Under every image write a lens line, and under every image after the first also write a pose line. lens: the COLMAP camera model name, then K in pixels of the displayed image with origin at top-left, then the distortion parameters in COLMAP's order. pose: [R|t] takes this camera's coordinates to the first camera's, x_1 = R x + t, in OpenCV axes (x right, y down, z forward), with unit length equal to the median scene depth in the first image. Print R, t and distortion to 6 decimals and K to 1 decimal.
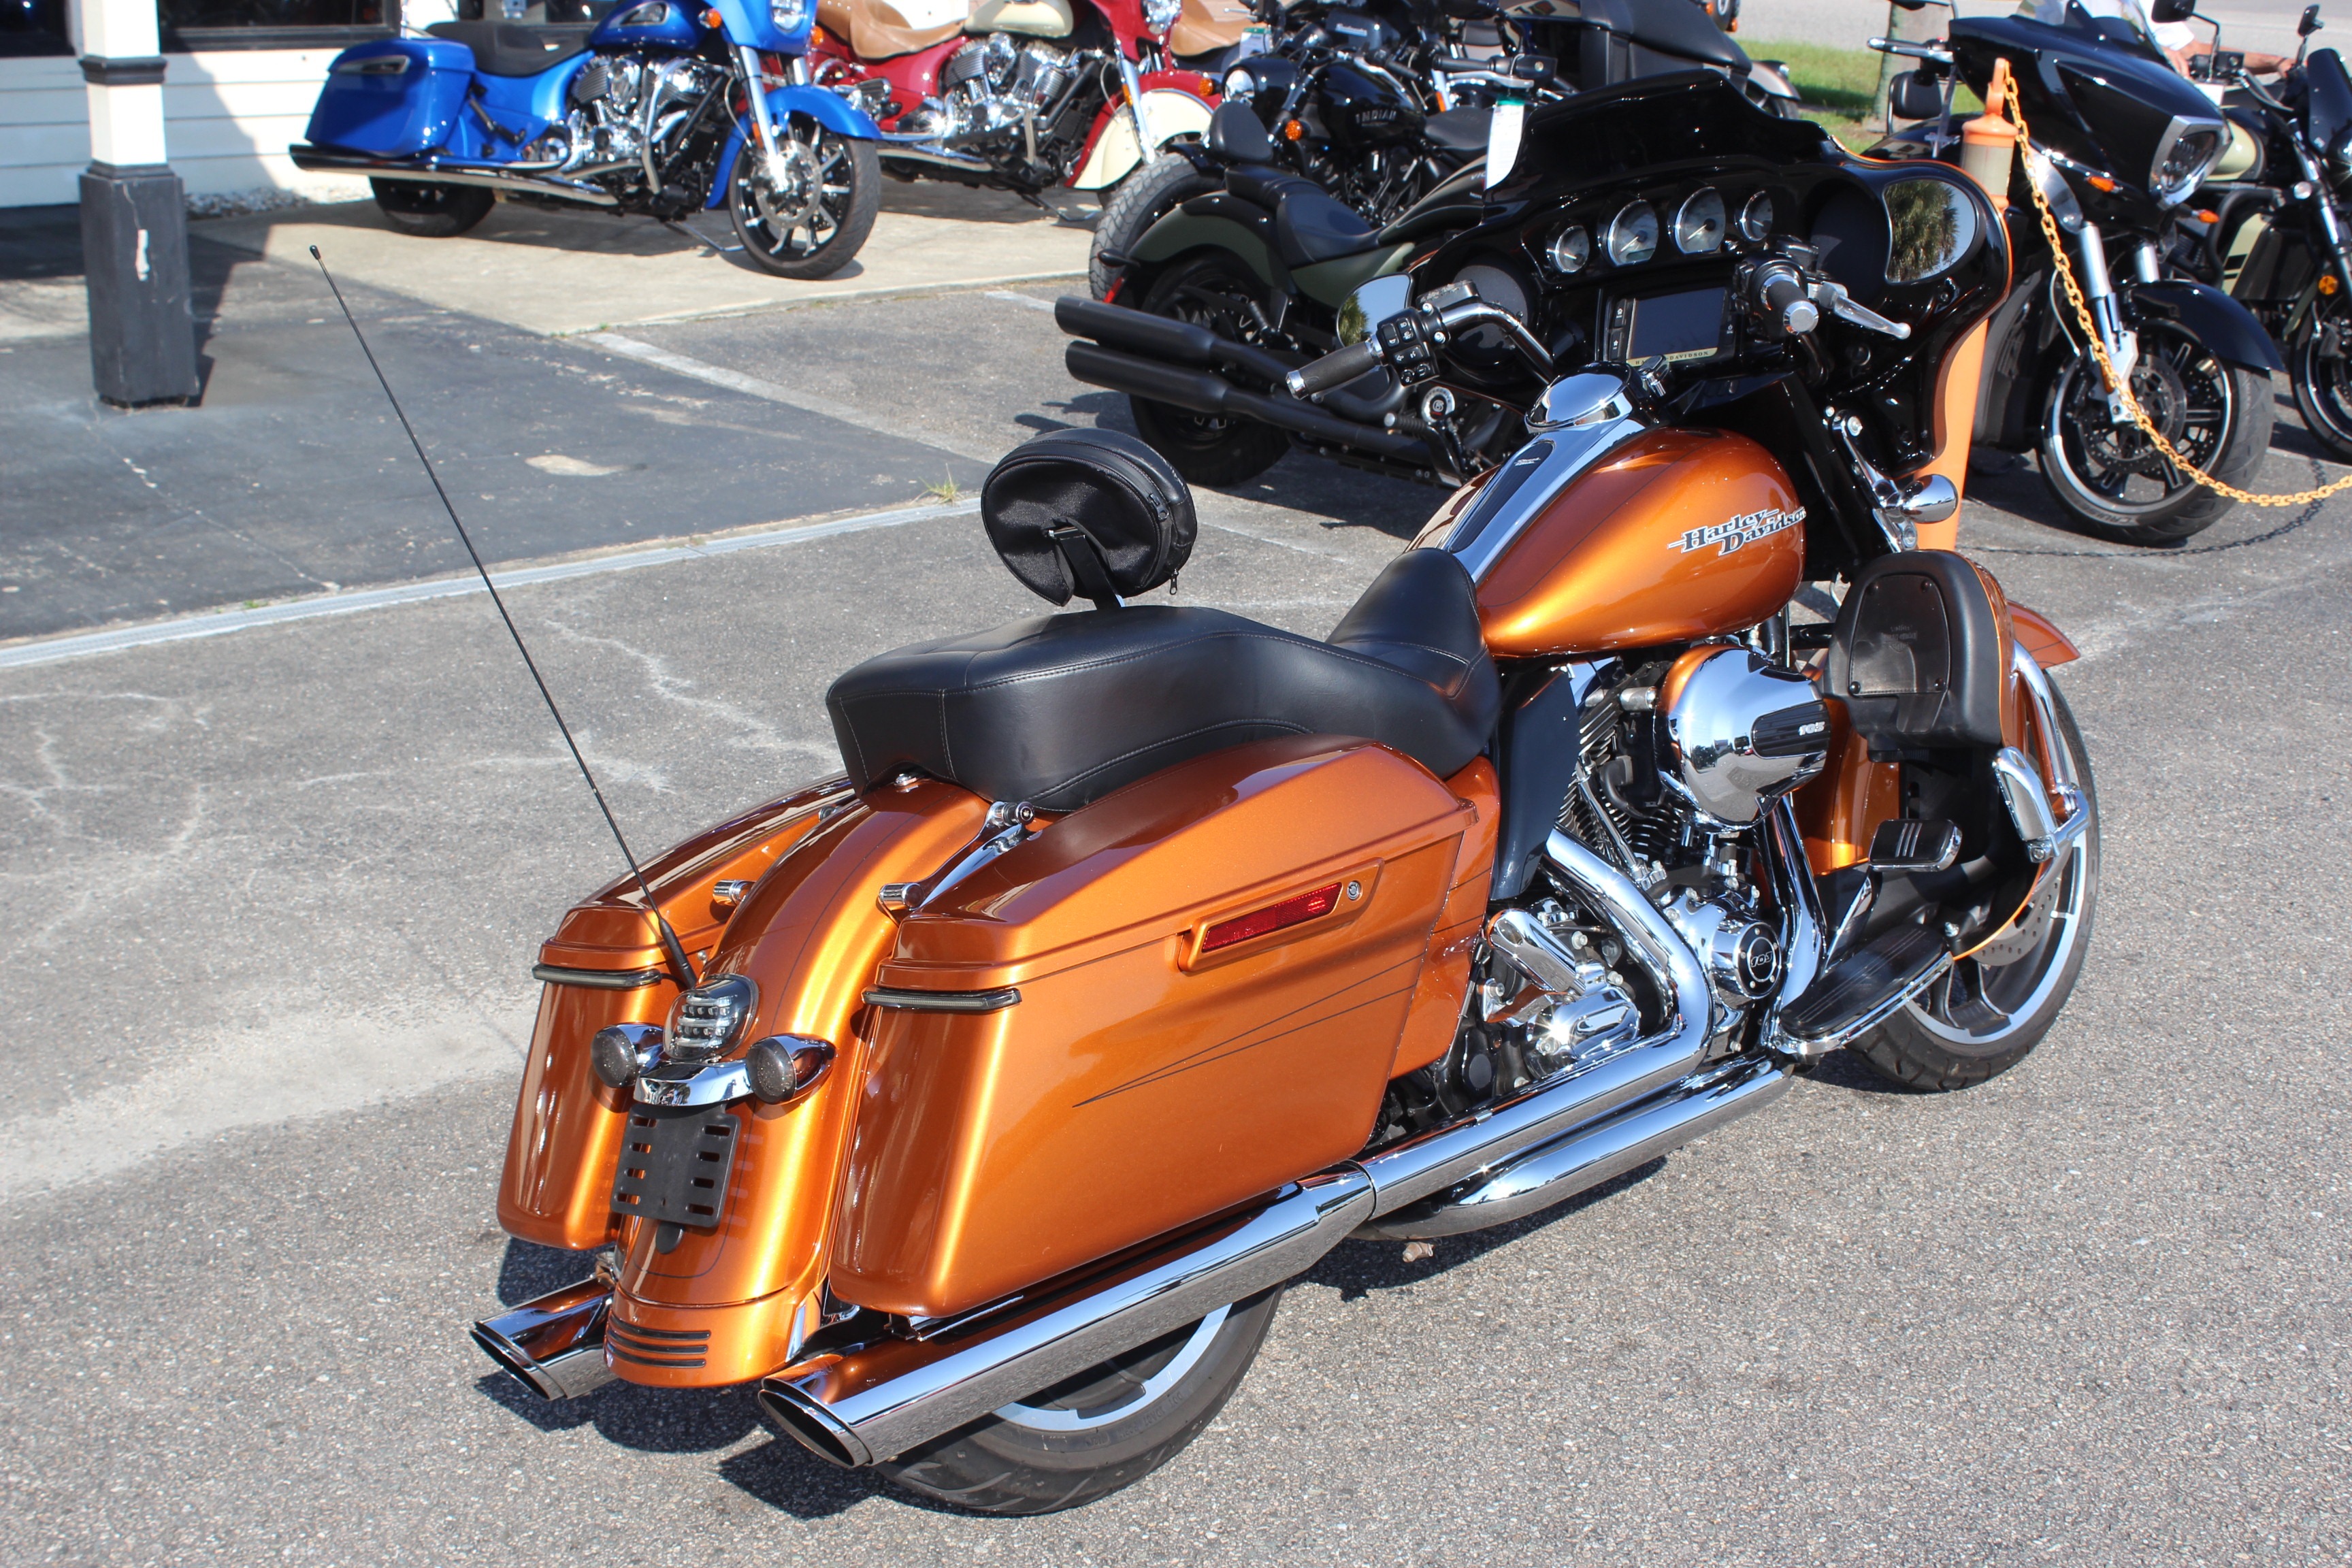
lens RADIAL K [[3101.9, 0, 1160.1], [0, 3101.9, 785.9], [0, 0, 1]] dist [-0.033971, 0.000000]
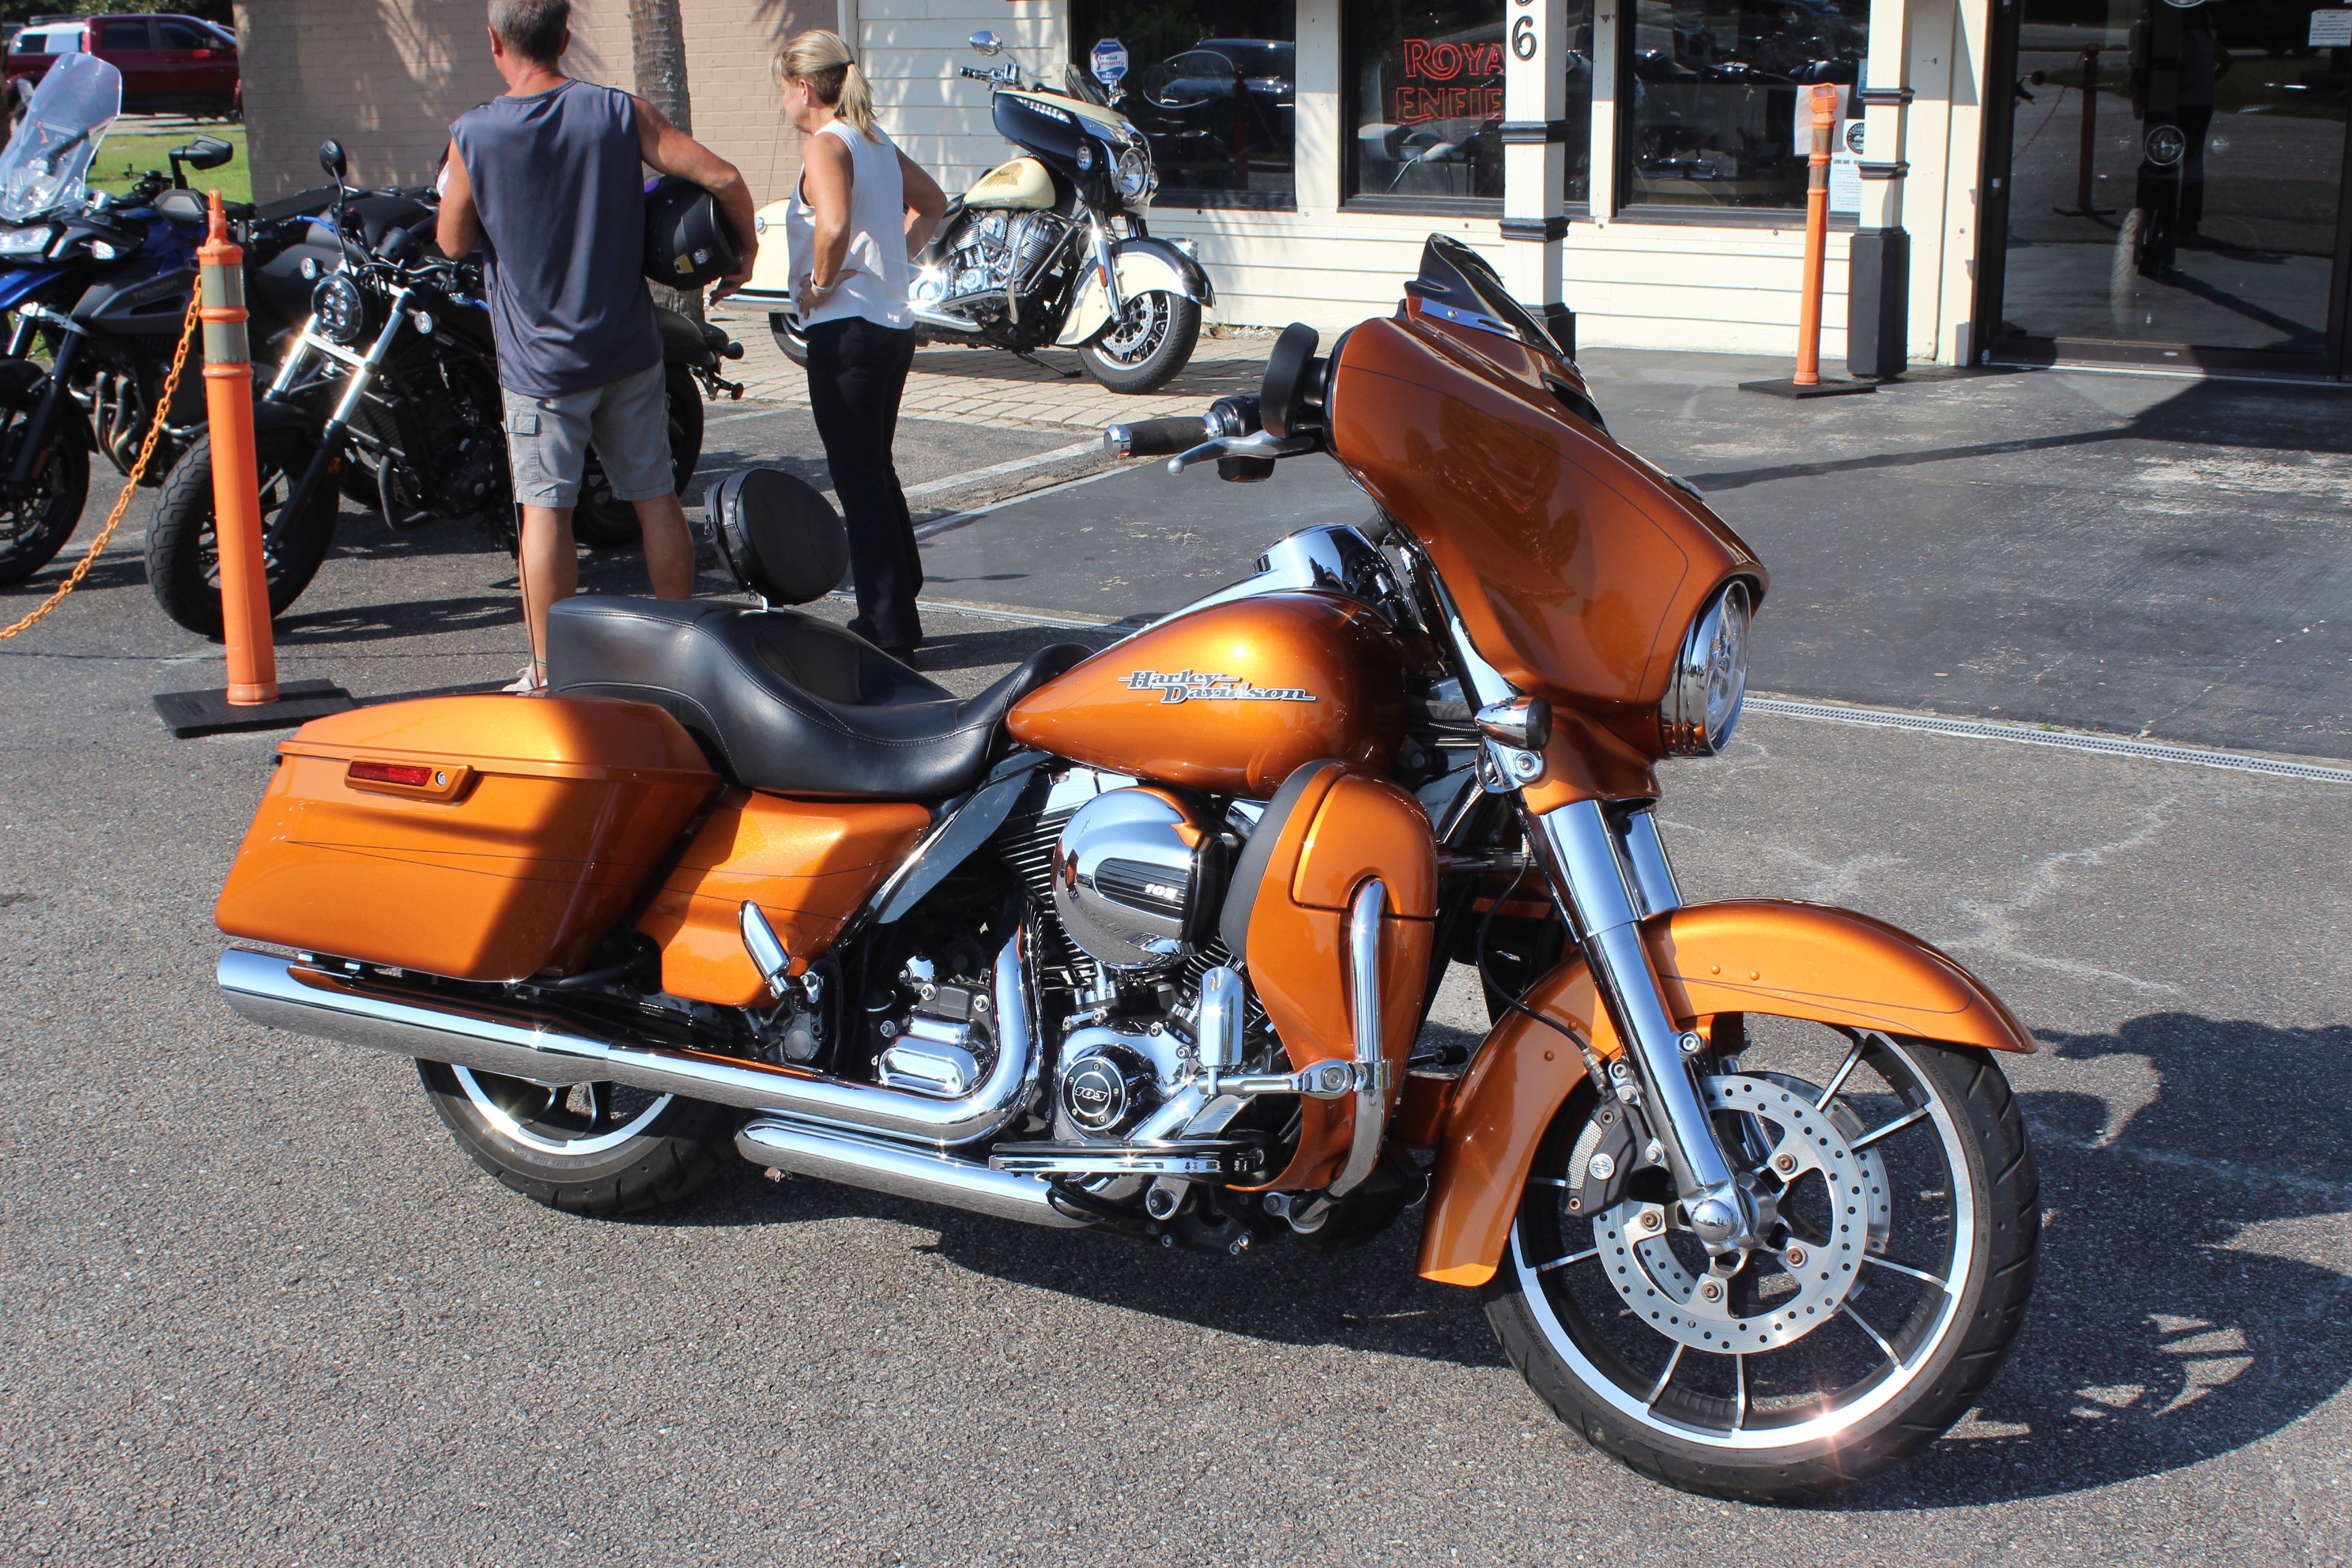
lens RADIAL K [[2900.1, 0, 1157.2], [0, 2900.1, 804.6], [0, 0, 1]] dist [-0.093232, 0.000000]
pose [[0.269373, 0.220635, -0.937421, 0.367448], [-0.264578, 0.952901, 0.148250, -0.062360], [0.925979, 0.208087, 0.315061, 0.238396]]
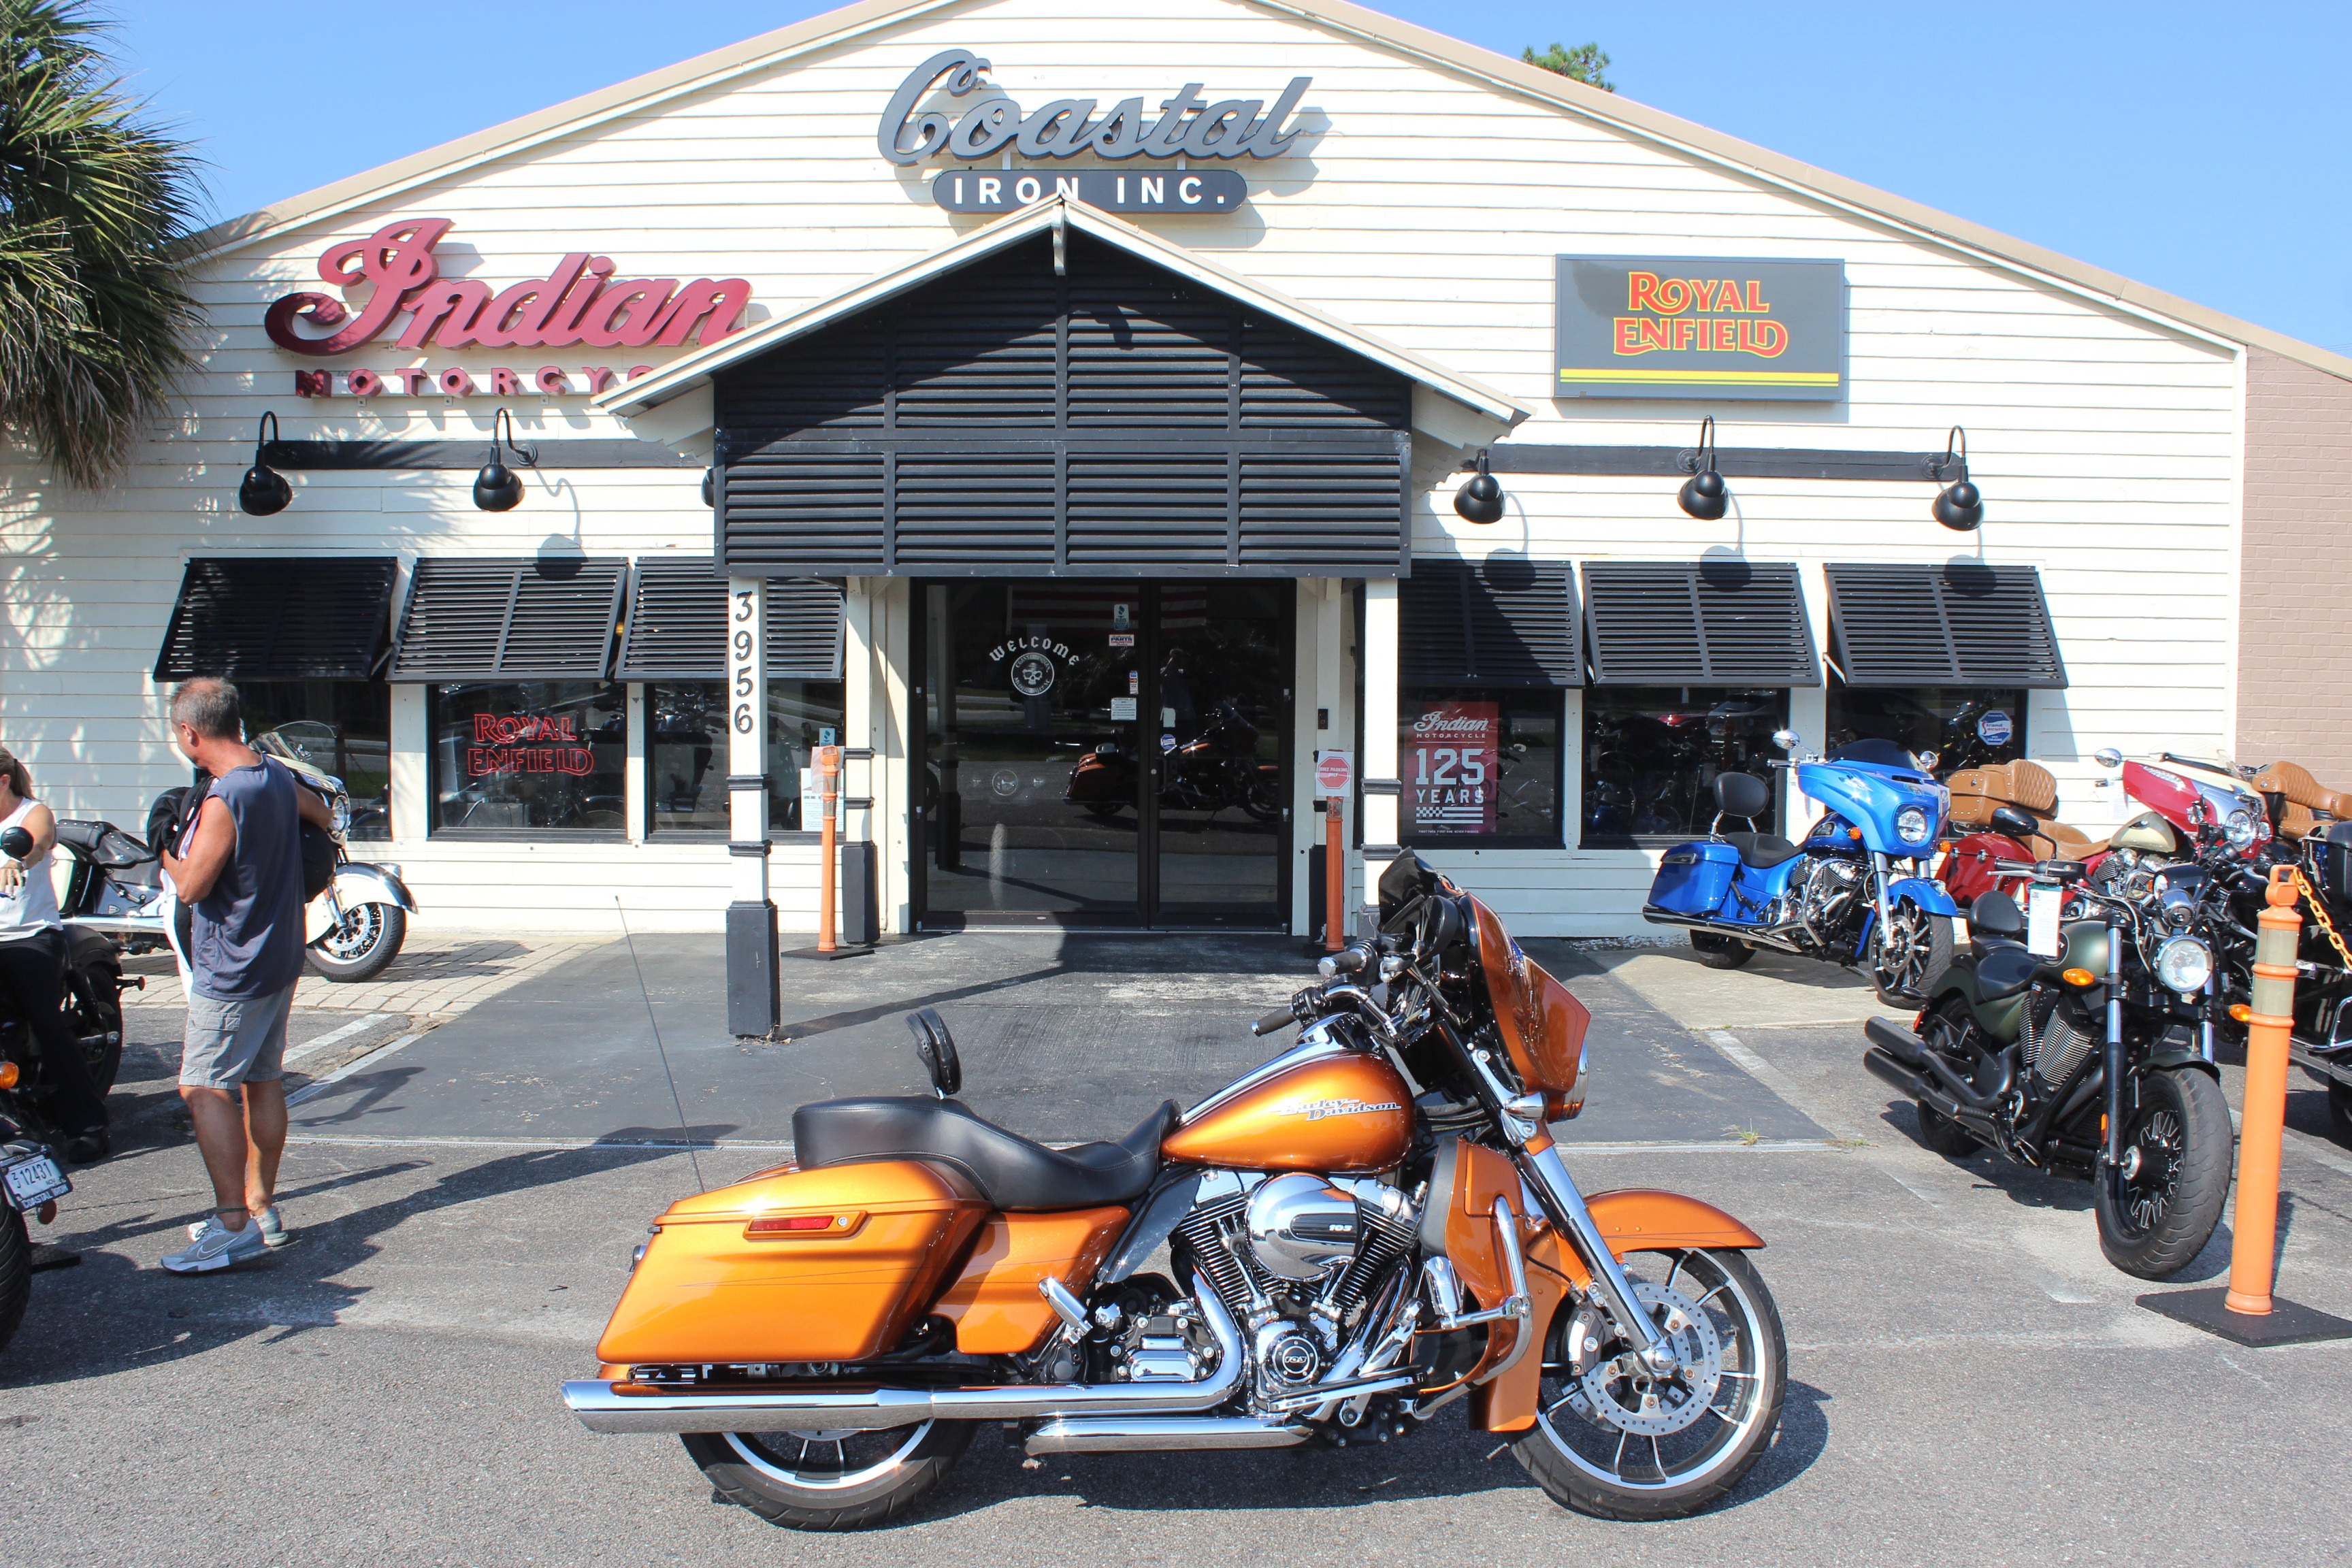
lens RADIAL K [[2248.1, 0, 1178.9], [0, 2248.1, 736.7], [0, 0, 1]] dist [-0.128575, 0.000000]
pose [[0.744898, -0.012507, -0.667061, 0.329153], [-0.178250, 0.959750, -0.217043, 0.001598], [0.642926, 0.280579, 0.712686, -0.002452]]
